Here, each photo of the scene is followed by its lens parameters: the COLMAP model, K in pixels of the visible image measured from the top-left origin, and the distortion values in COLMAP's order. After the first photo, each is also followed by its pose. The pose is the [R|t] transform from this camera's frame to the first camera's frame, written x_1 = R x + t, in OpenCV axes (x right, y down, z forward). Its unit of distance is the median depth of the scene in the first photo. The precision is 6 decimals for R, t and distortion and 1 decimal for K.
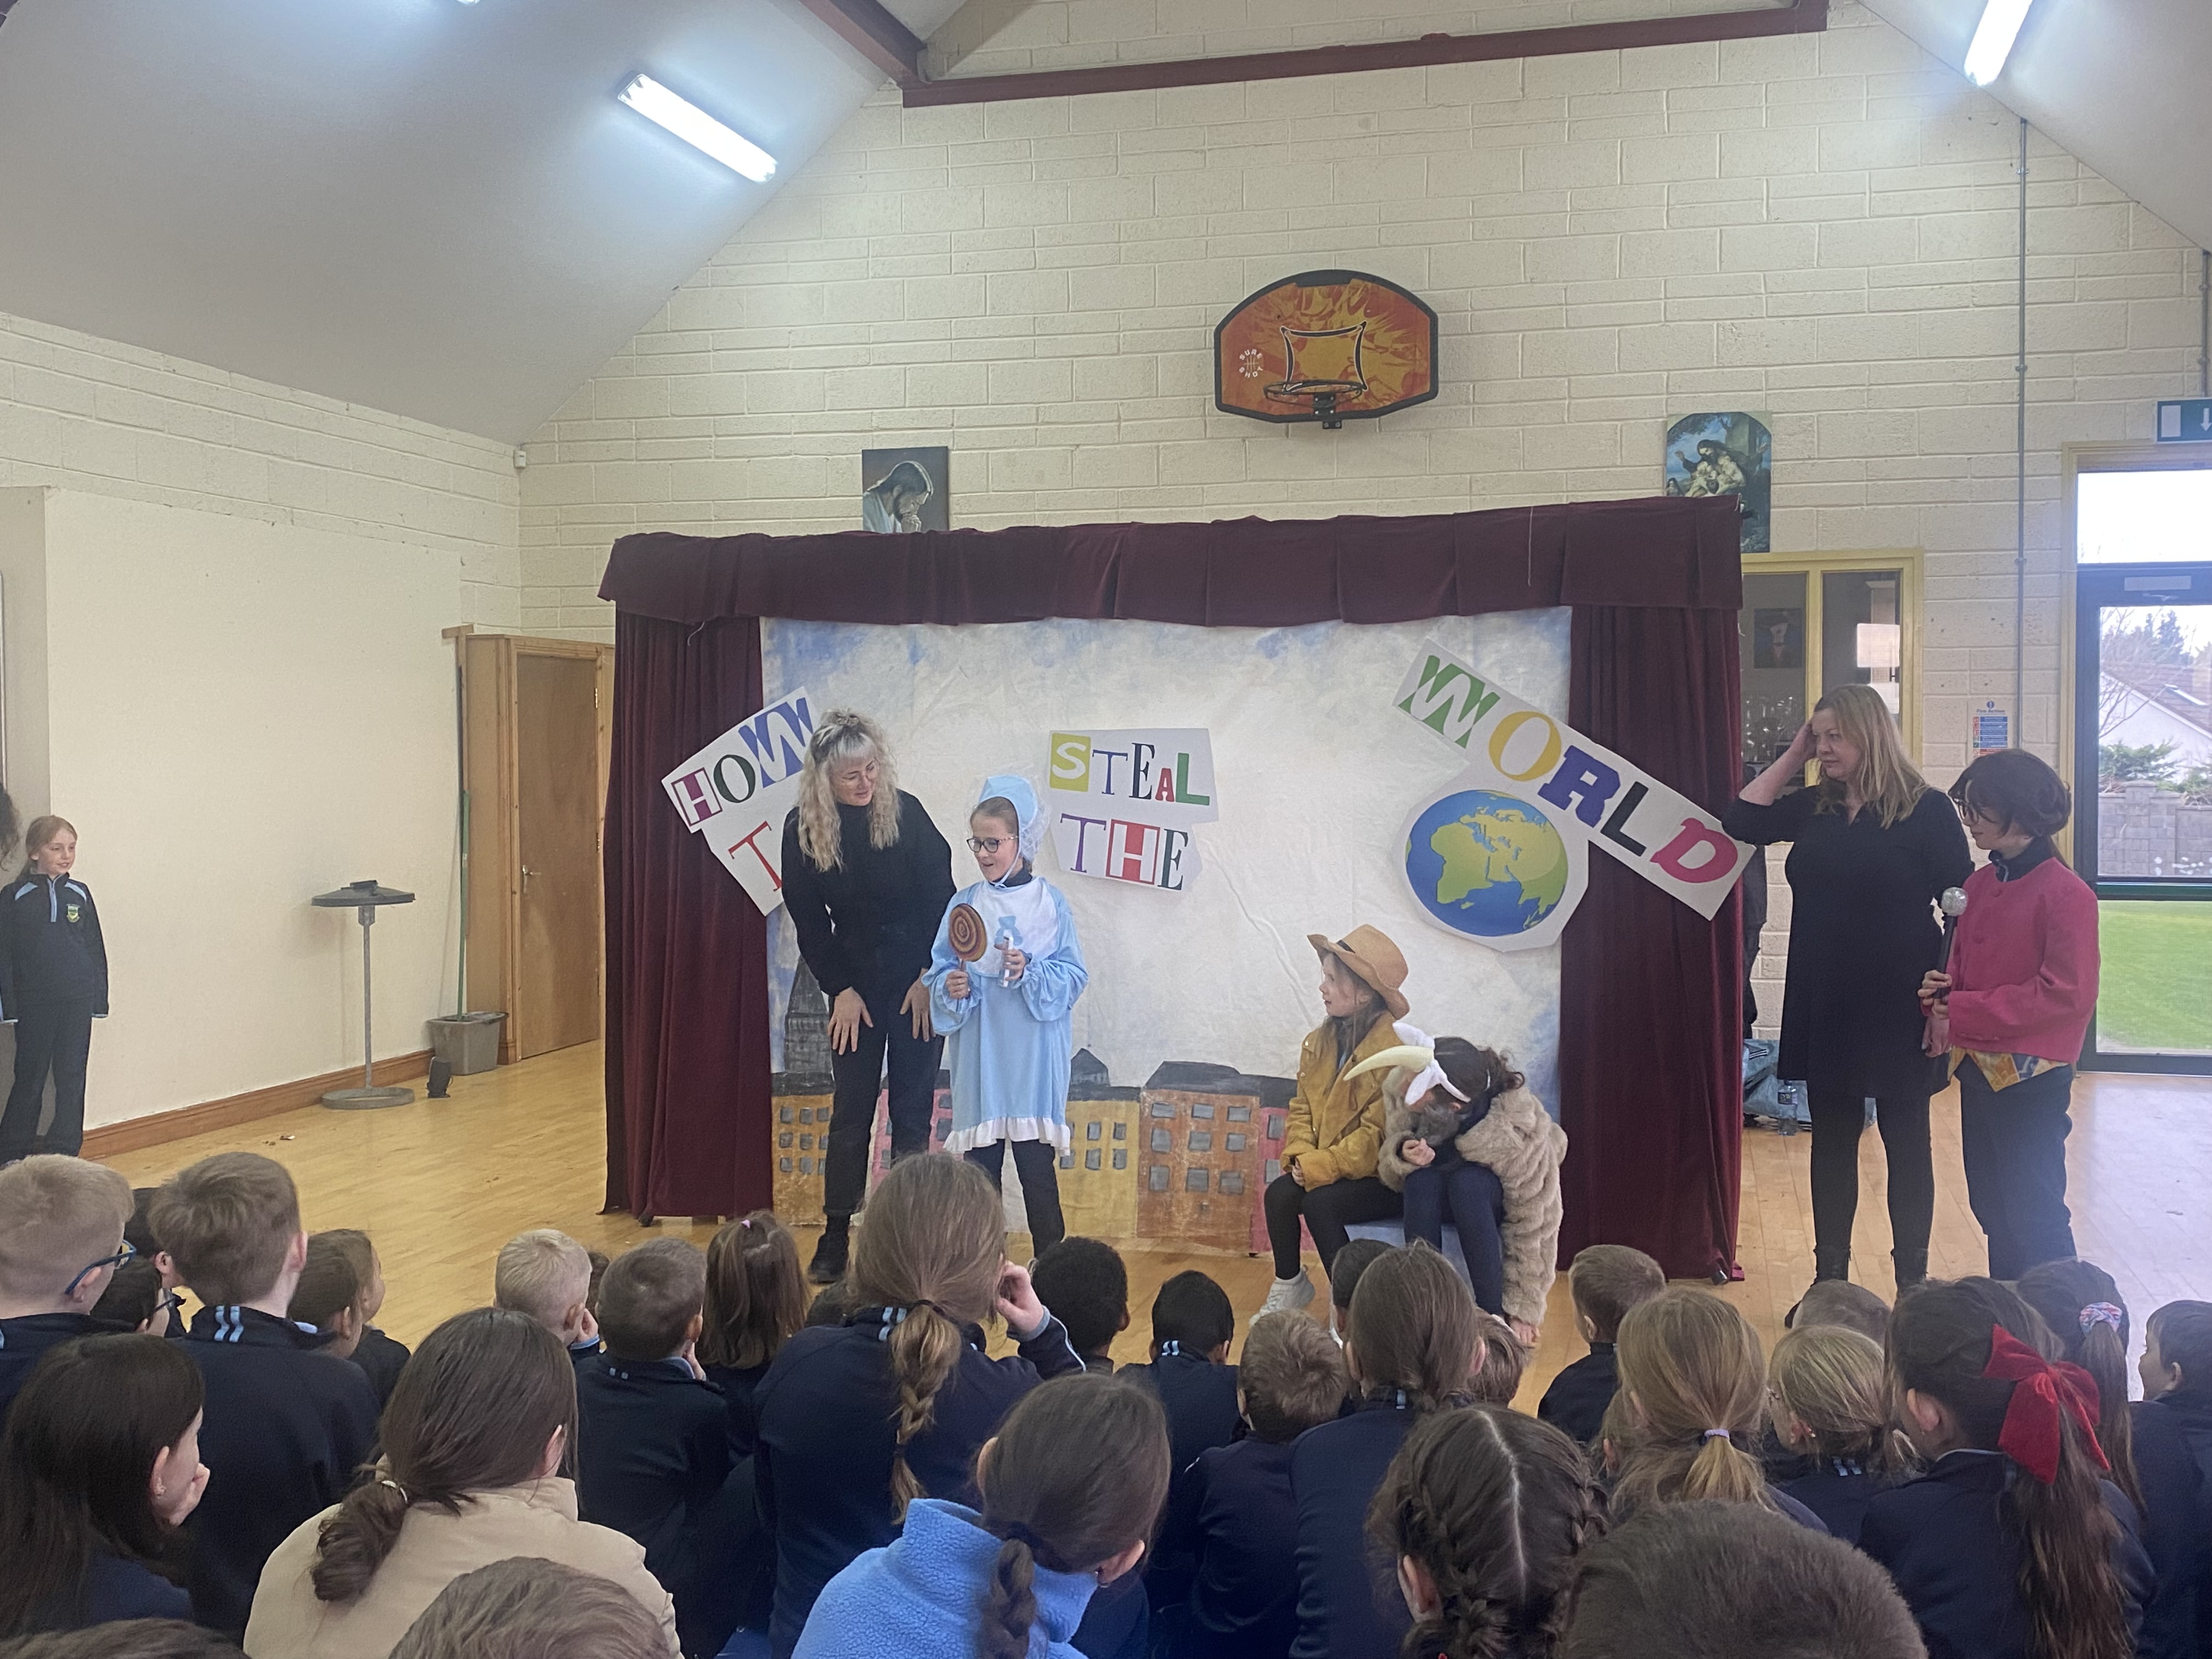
lens RADIAL K [[2196.9, 0, 1120.5], [0, 2196.9, 813.0], [0, 0, 1]] dist [0.192154, -0.558487]
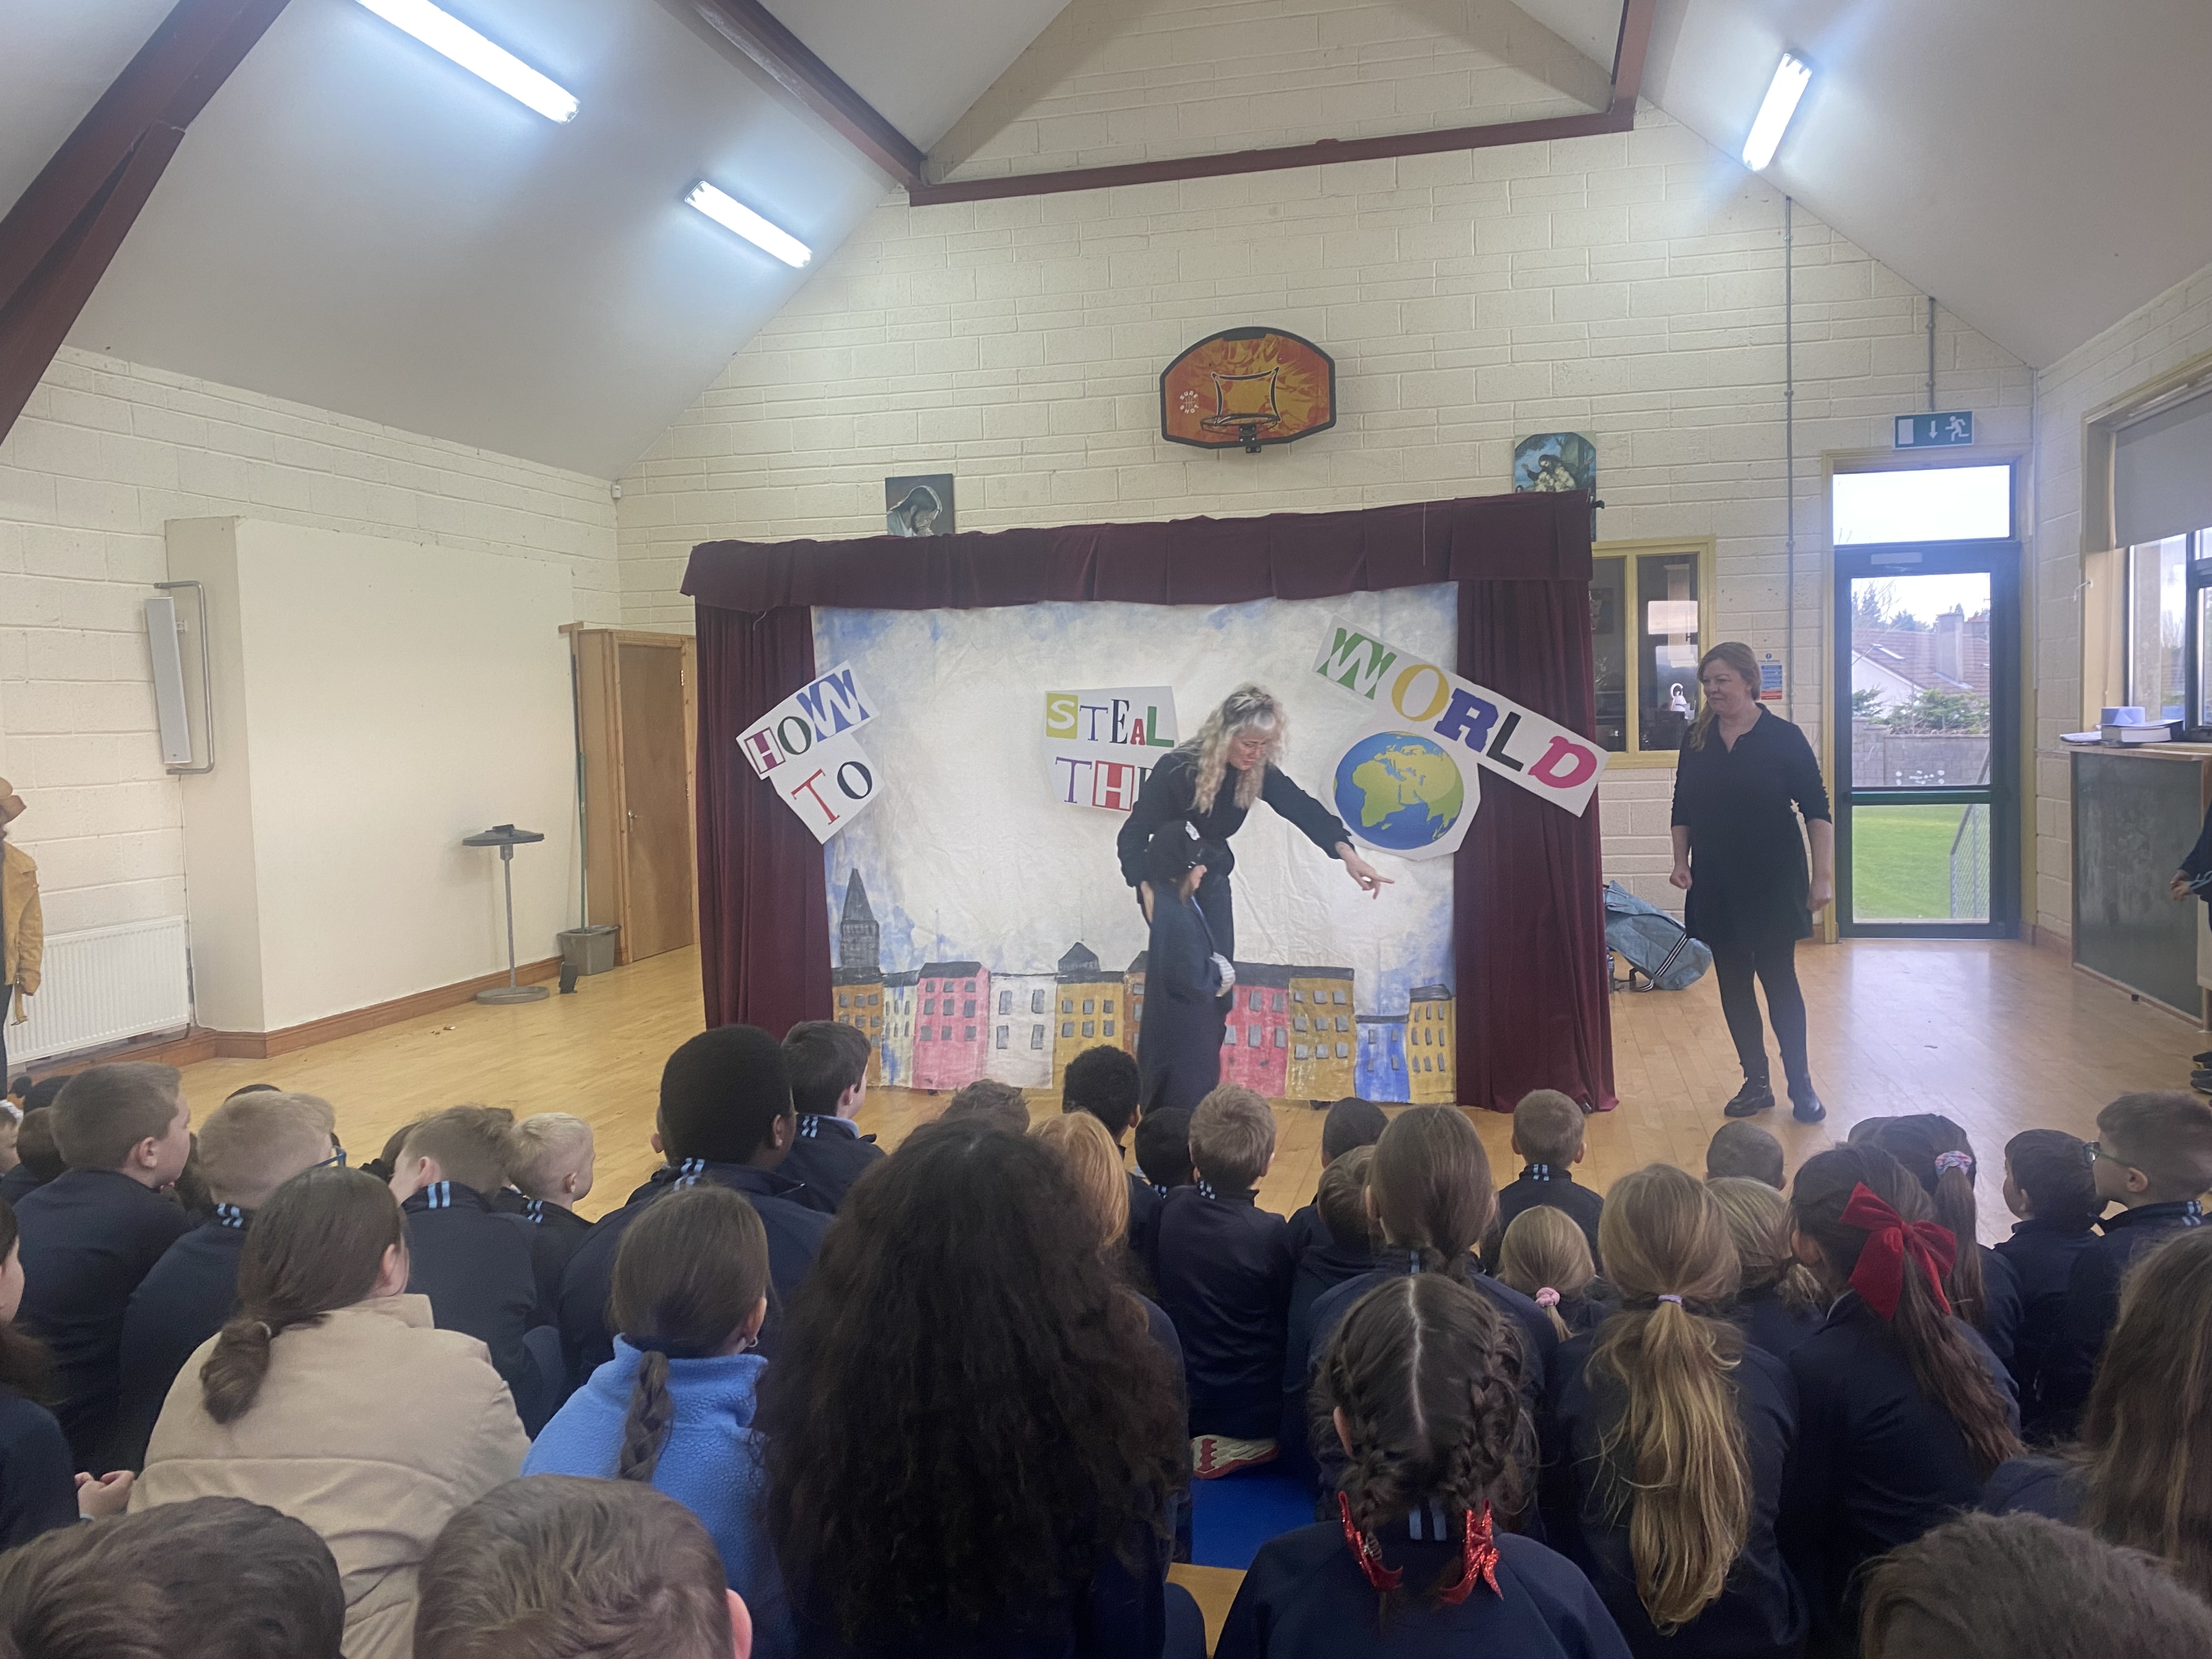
lens RADIAL K [[1661.9, 0, 1114.6], [0, 1661.9, 804.5], [0, 0, 1]] dist [0.152611, -0.388895]
pose [[0.999506, -0.025539, 0.018309, -0.008514], [0.025066, 0.999357, 0.025633, 0.002925], [-0.018952, -0.025161, 0.999504, 0.034656]]
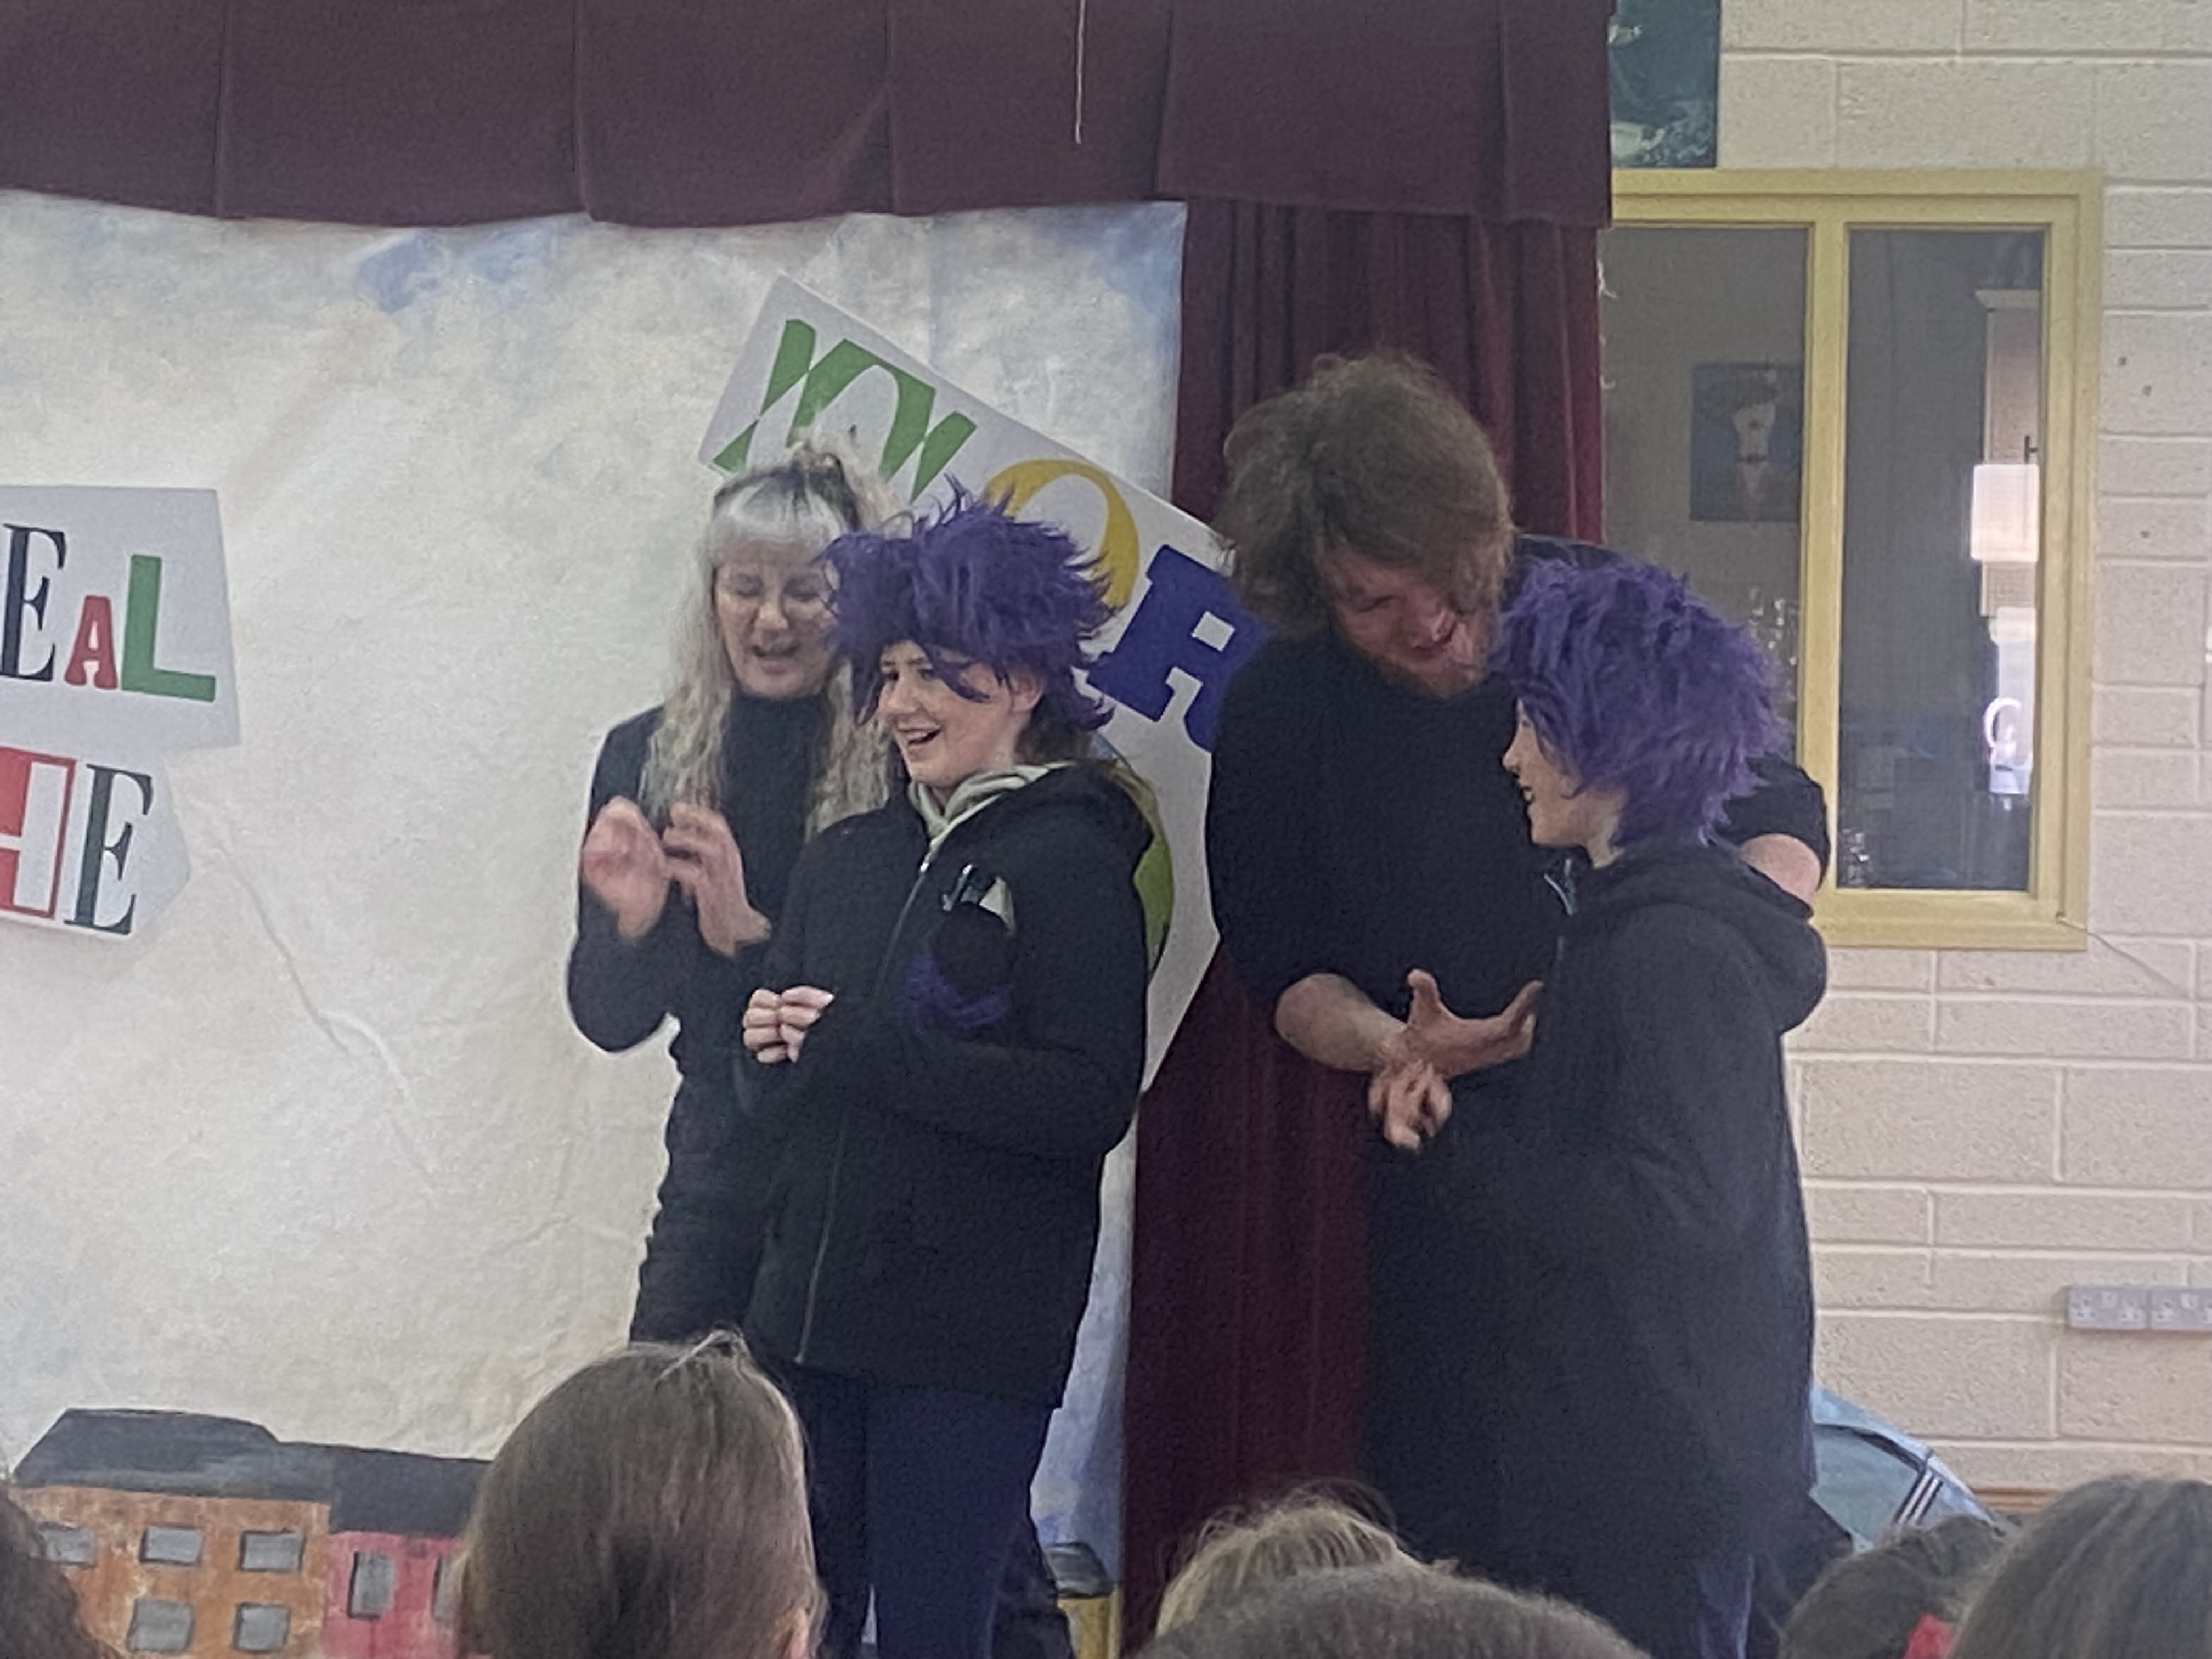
lens RADIAL K [[6475.4, 0, 1104.8], [0, 6475.4, 797.0], [0, 0, 1]] dist [0.016957, 1.577296]
pose [[0.983467, 0.026387, 0.179154, -0.004803], [-0.019640, 0.999033, -0.039331, 0.037666], [-0.180018, 0.035162, 0.983035, -0.062785]]
